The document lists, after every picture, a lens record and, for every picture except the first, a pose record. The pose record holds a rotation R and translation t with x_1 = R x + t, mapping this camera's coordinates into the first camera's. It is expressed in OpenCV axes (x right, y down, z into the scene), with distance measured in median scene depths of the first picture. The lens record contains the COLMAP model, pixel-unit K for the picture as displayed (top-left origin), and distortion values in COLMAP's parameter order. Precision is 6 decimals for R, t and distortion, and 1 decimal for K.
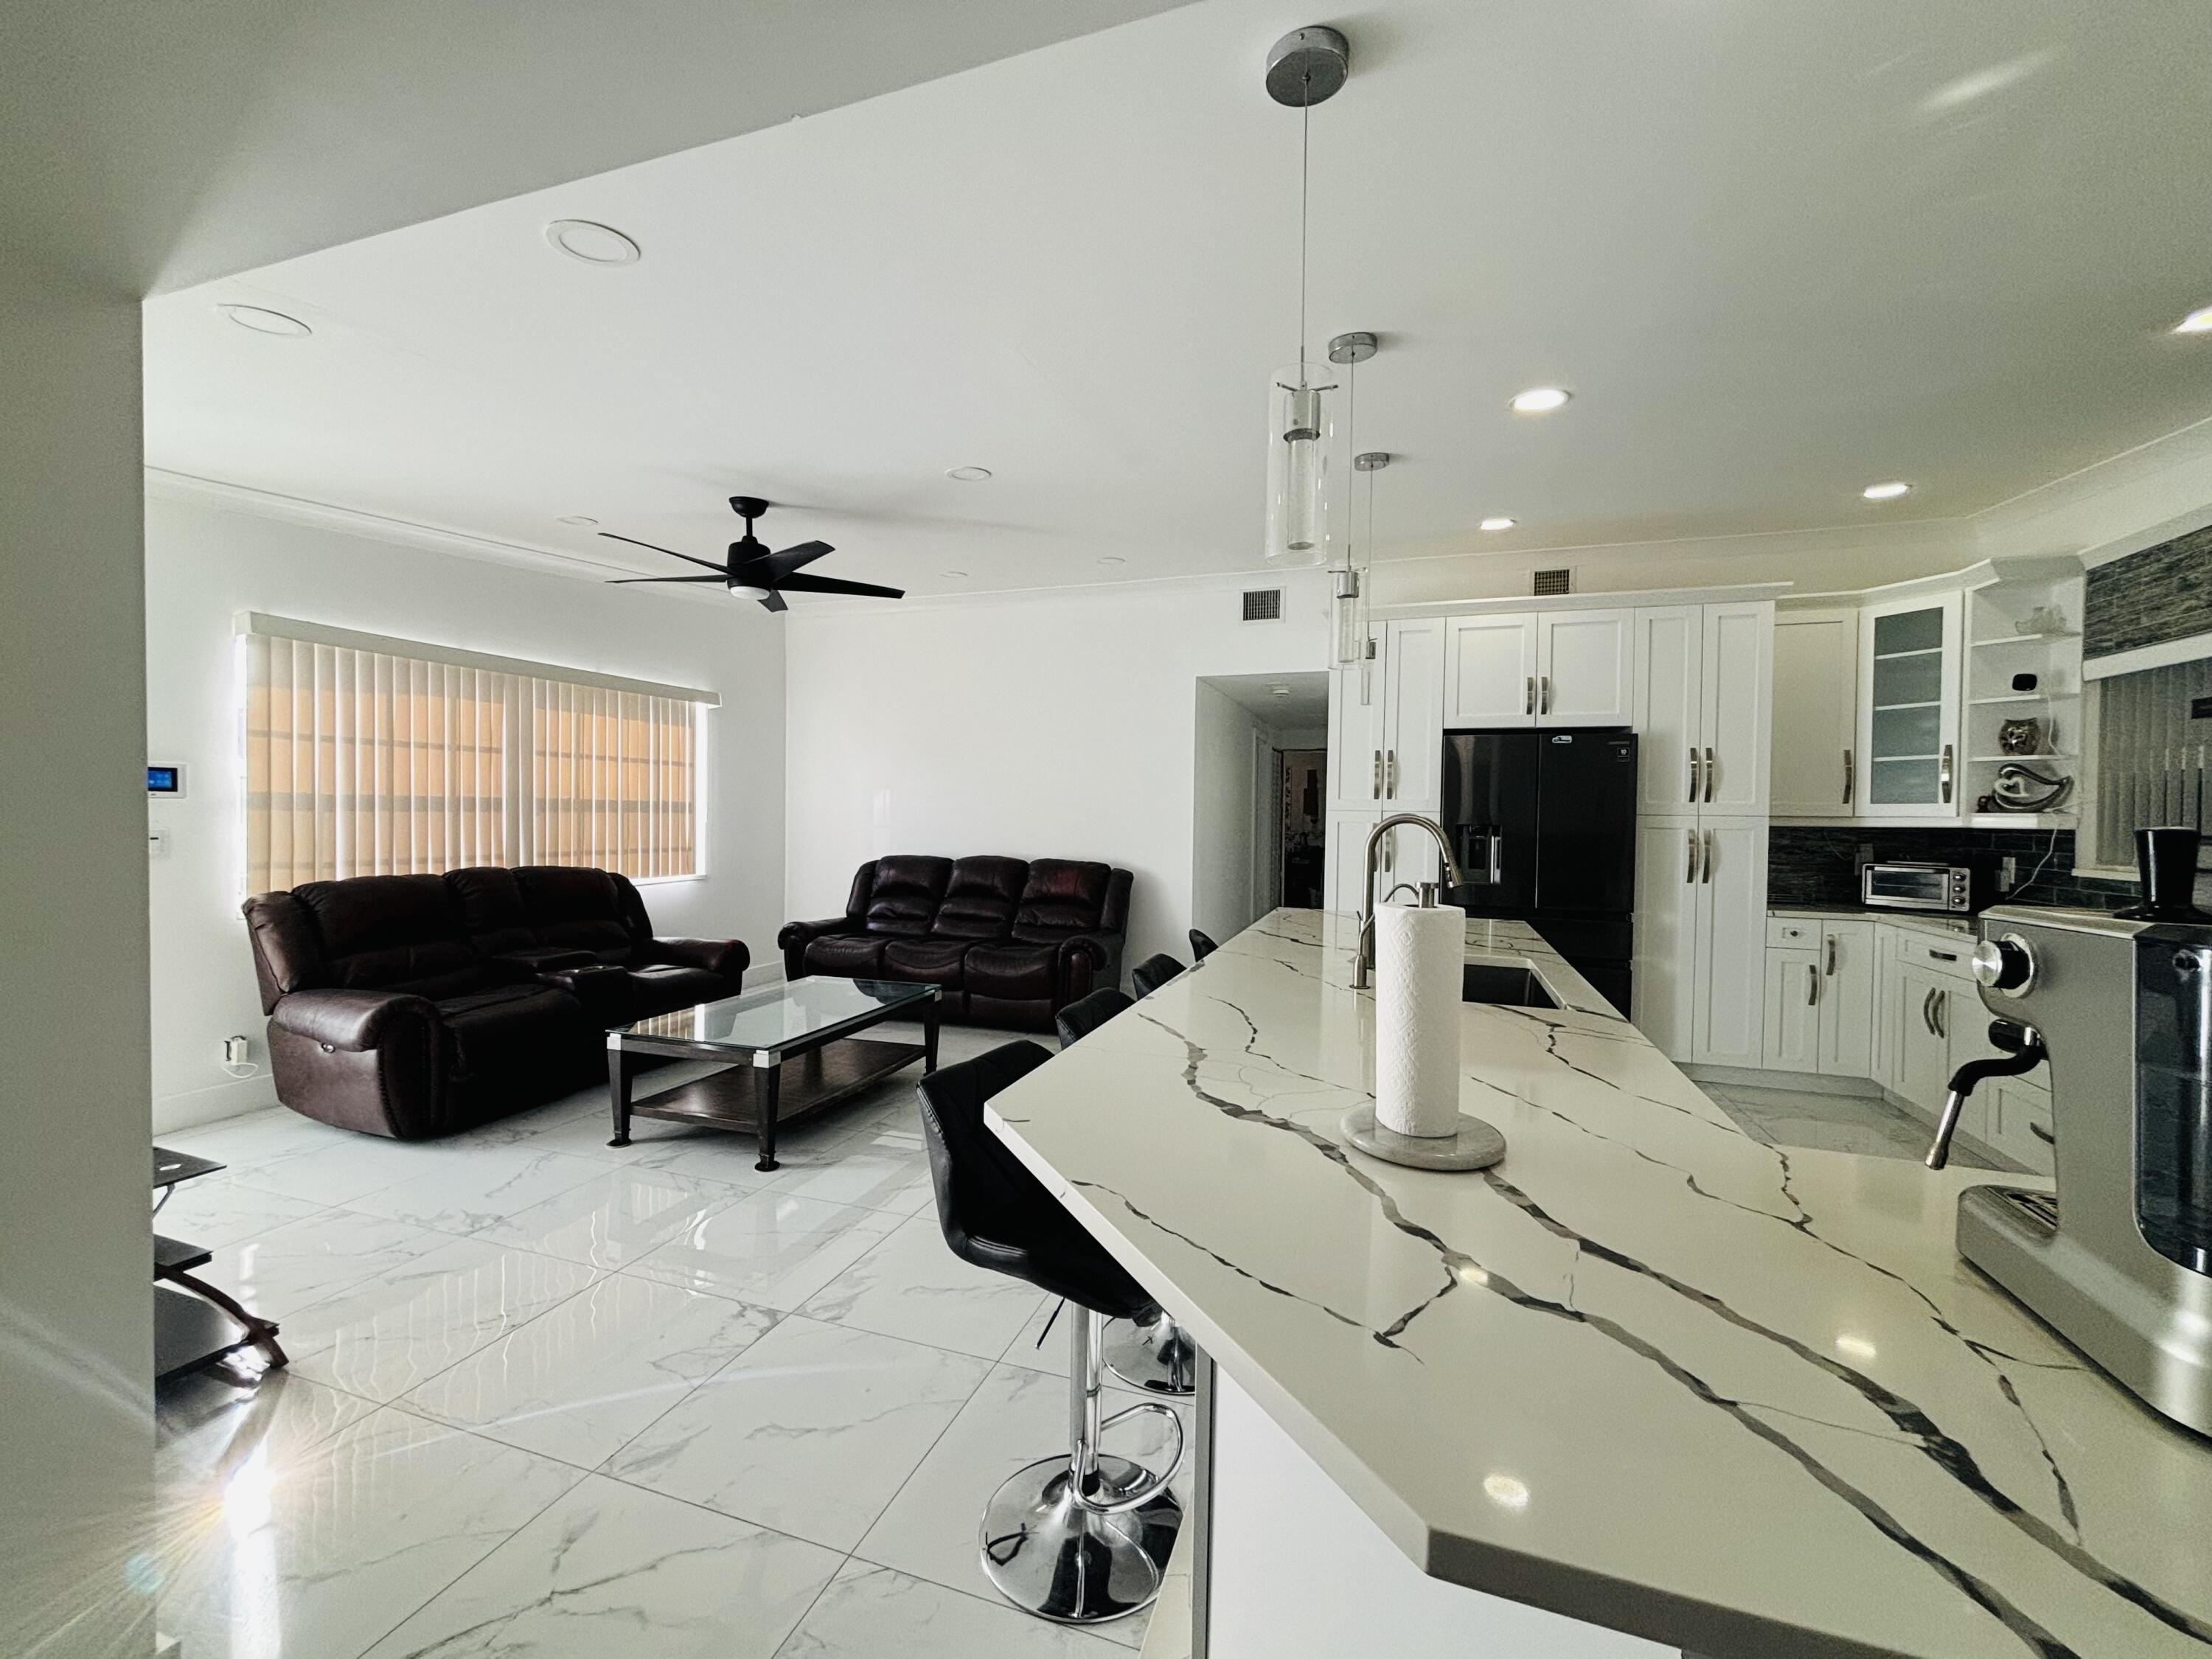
lens RADIAL K [[895.3, 0, 1103.2], [0, 895.3, 826.9], [0, 0, 1]] dist [-0.002548, -0.000346]
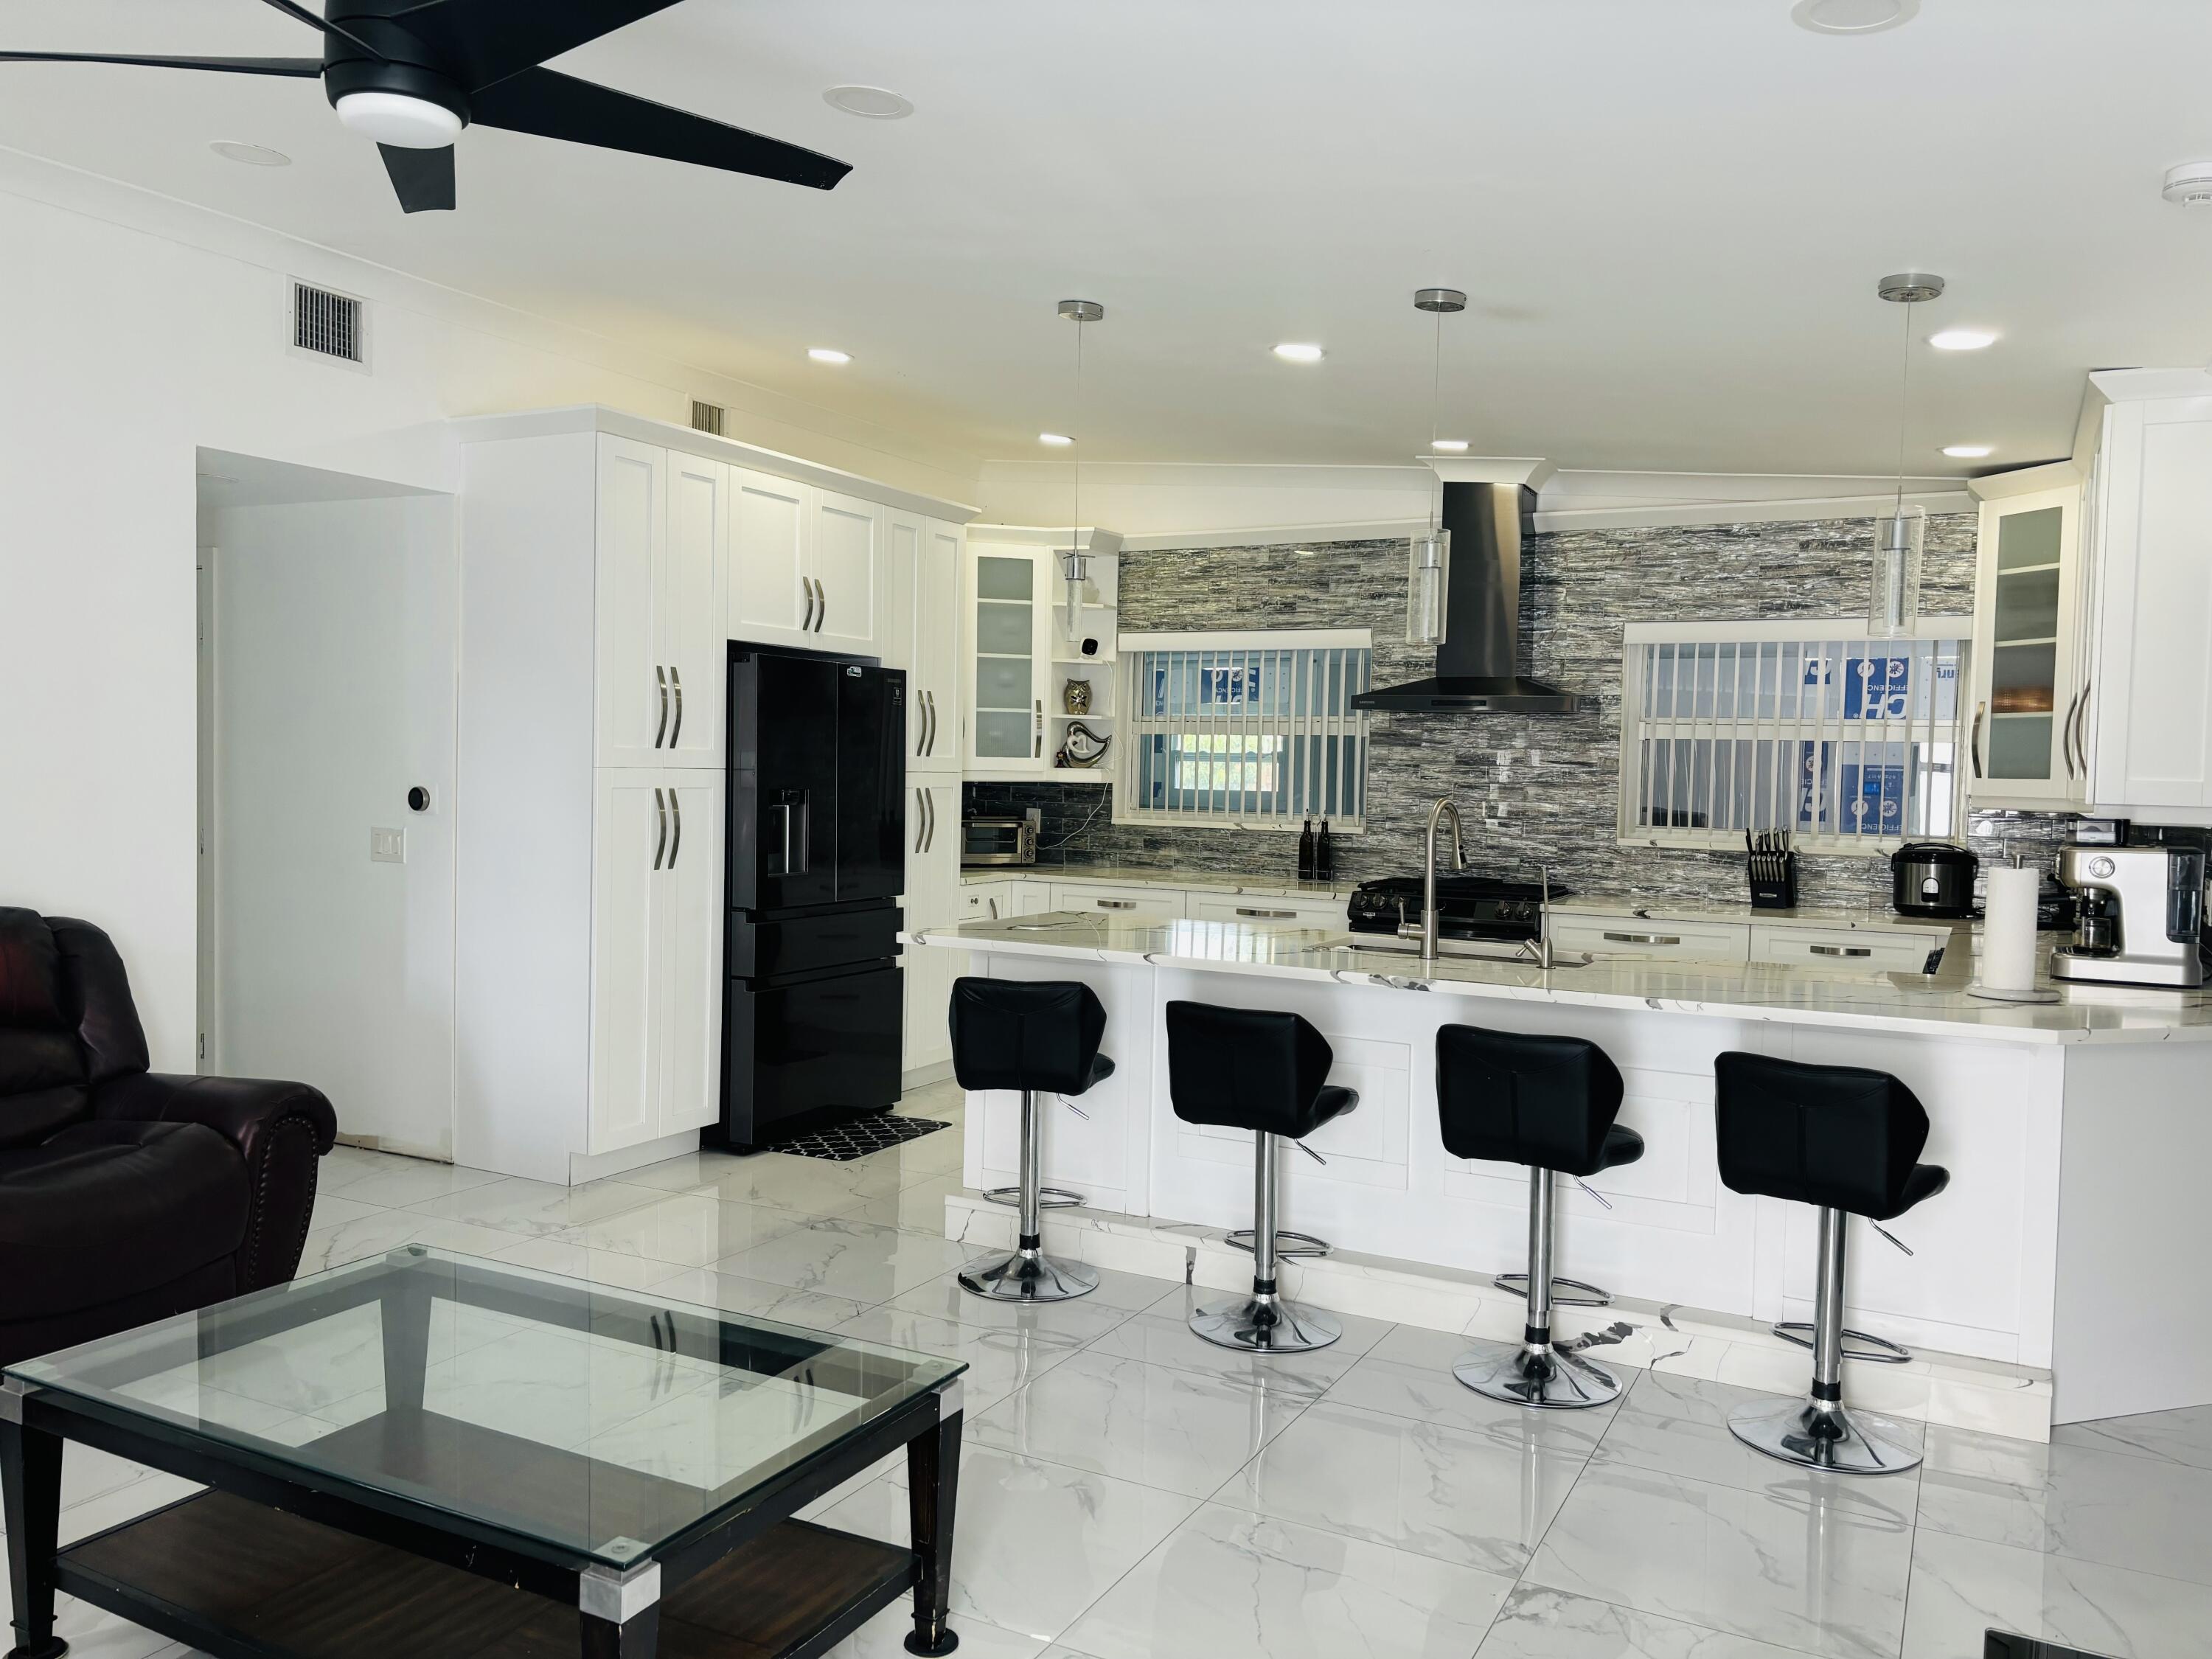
lens RADIAL K [[1667.3, 0, 1105.5], [0, 1667.3, 835.6], [0, 0, 1]] dist [0.014654, 0.000858]
pose [[0.145387, -0.053493, 0.987928, -0.924712], [-0.011103, 0.998386, 0.055693, -0.044791], [-0.989313, -0.019066, 0.144559, 0.656064]]
